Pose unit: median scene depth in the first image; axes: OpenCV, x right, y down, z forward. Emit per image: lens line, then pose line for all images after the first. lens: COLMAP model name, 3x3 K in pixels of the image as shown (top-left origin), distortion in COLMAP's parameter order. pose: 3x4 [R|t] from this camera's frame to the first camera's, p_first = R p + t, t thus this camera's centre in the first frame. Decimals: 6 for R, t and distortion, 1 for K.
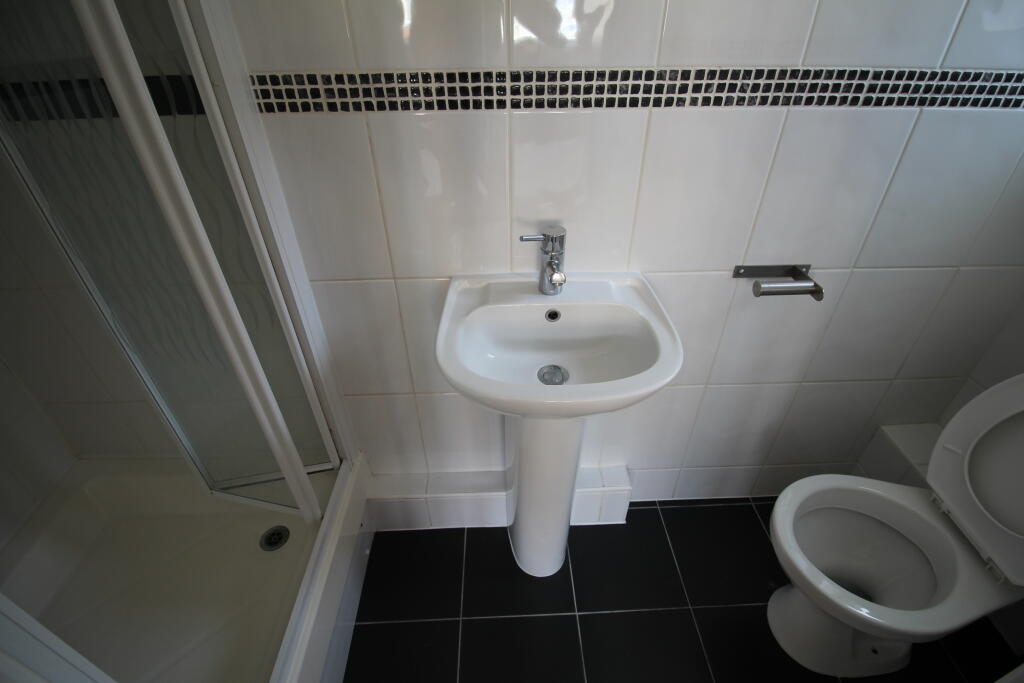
lens RADIAL K [[464.2, 0, 512.0], [0, 464.2, 341.5], [0, 0, 1]] dist [0.013642, -0.021442]
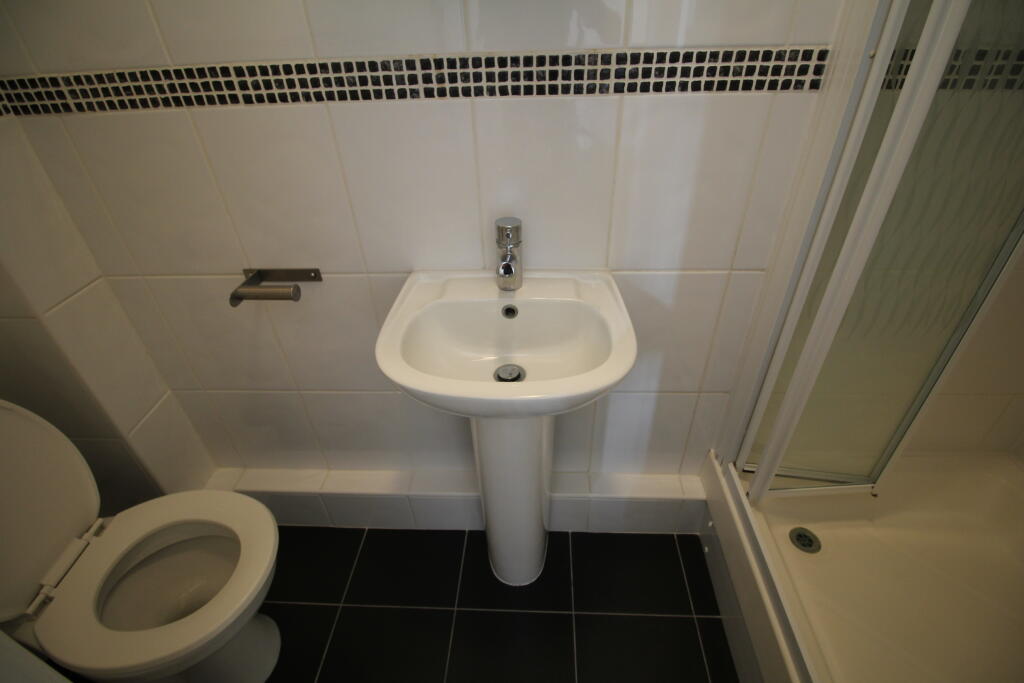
lens RADIAL K [[473.7, 0, 512.4], [0, 473.7, 359.3], [0, 0, 1]] dist [-0.000883, -0.012882]
pose [[0.996549, 0.031272, -0.076889, 0.273429], [-0.027694, 0.998503, 0.047177, -0.009394], [0.078249, -0.044884, 0.995923, 0.010877]]
